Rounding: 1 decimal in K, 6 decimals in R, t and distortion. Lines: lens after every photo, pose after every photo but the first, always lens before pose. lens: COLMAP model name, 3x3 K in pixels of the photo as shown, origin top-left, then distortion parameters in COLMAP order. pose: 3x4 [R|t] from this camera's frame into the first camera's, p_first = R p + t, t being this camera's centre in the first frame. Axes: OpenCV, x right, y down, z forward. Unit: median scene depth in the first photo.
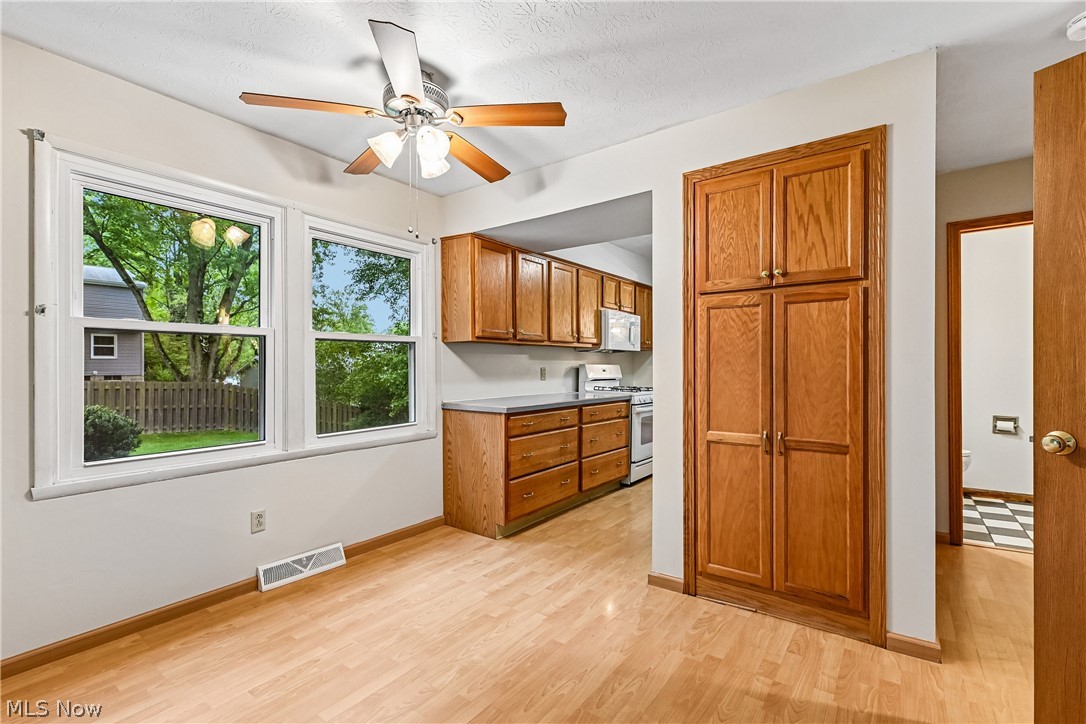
lens RADIAL K [[485.1, 0, 543.1], [0, 485.1, 368.2], [0, 0, 1]] dist [-0.000058, -0.000180]
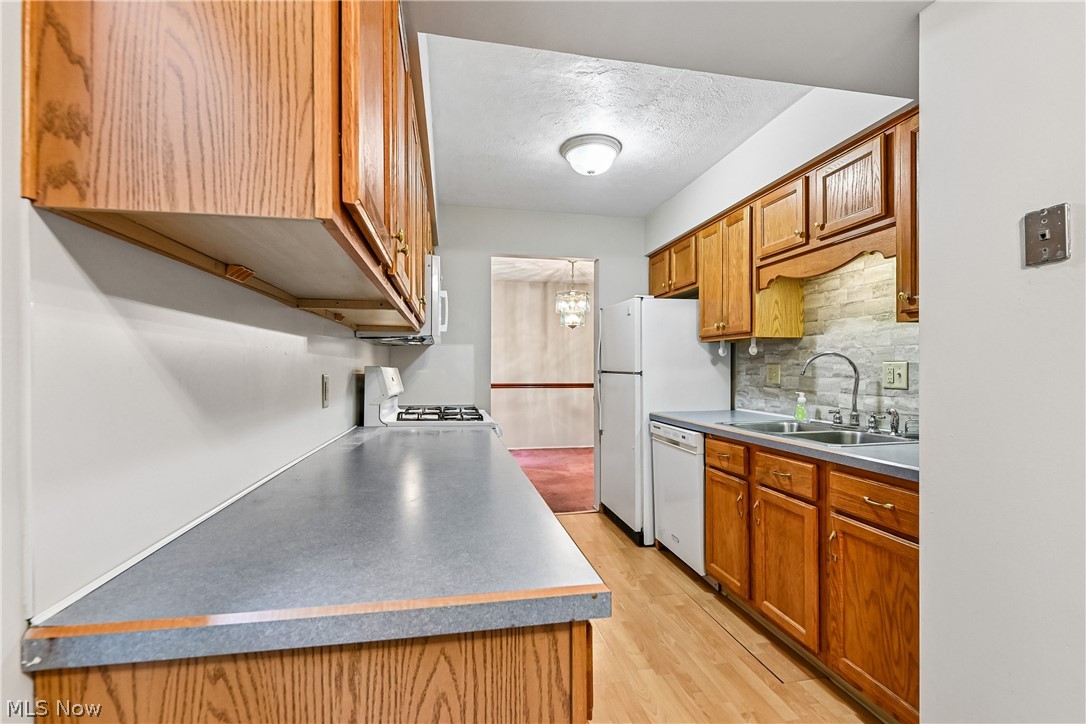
lens RADIAL K [[485.1, 0, 543.1], [0, 485.1, 368.2], [0, 0, 1]] dist [-0.000058, -0.000180]
pose [[0.673032, 0.006196, 0.739587, -0.163447], [-0.001469, 0.999974, -0.007040, -0.003363], [-0.739612, 0.003652, 0.673024, 0.606869]]
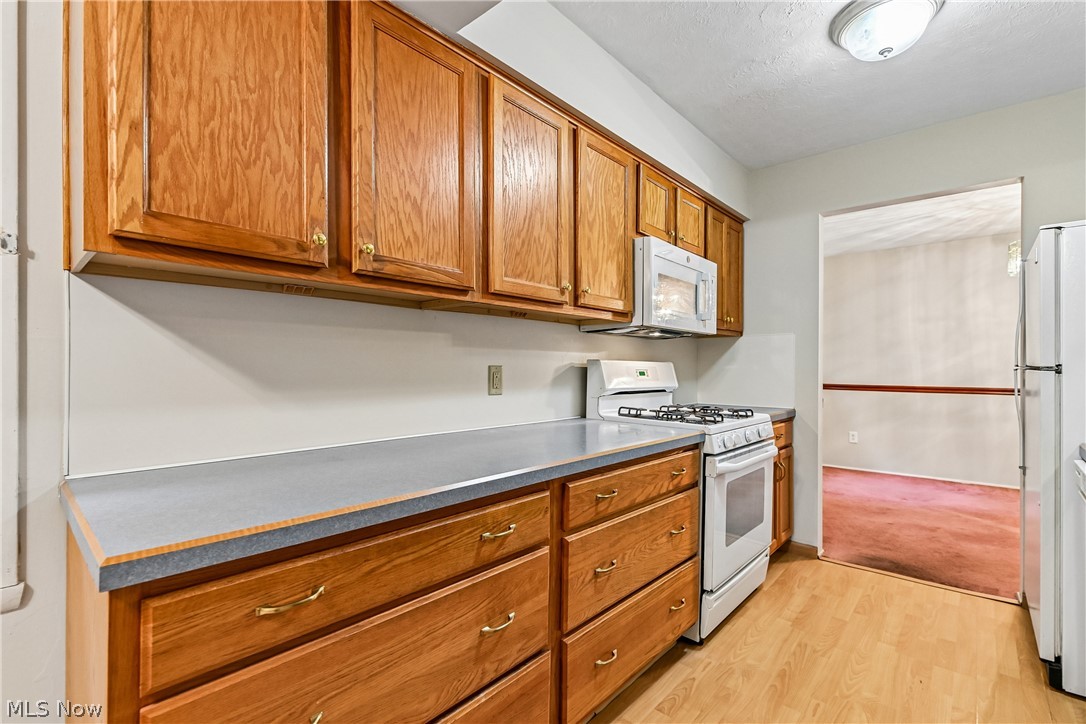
lens RADIAL K [[485.1, 0, 543.1], [0, 485.1, 368.2], [0, 0, 1]] dist [-0.000058, -0.000180]
pose [[0.995743, 0.006940, -0.091915, 0.079942], [-0.007216, 0.999970, -0.002675, 0.002063], [0.091893, 0.003327, 0.995763, 0.563834]]
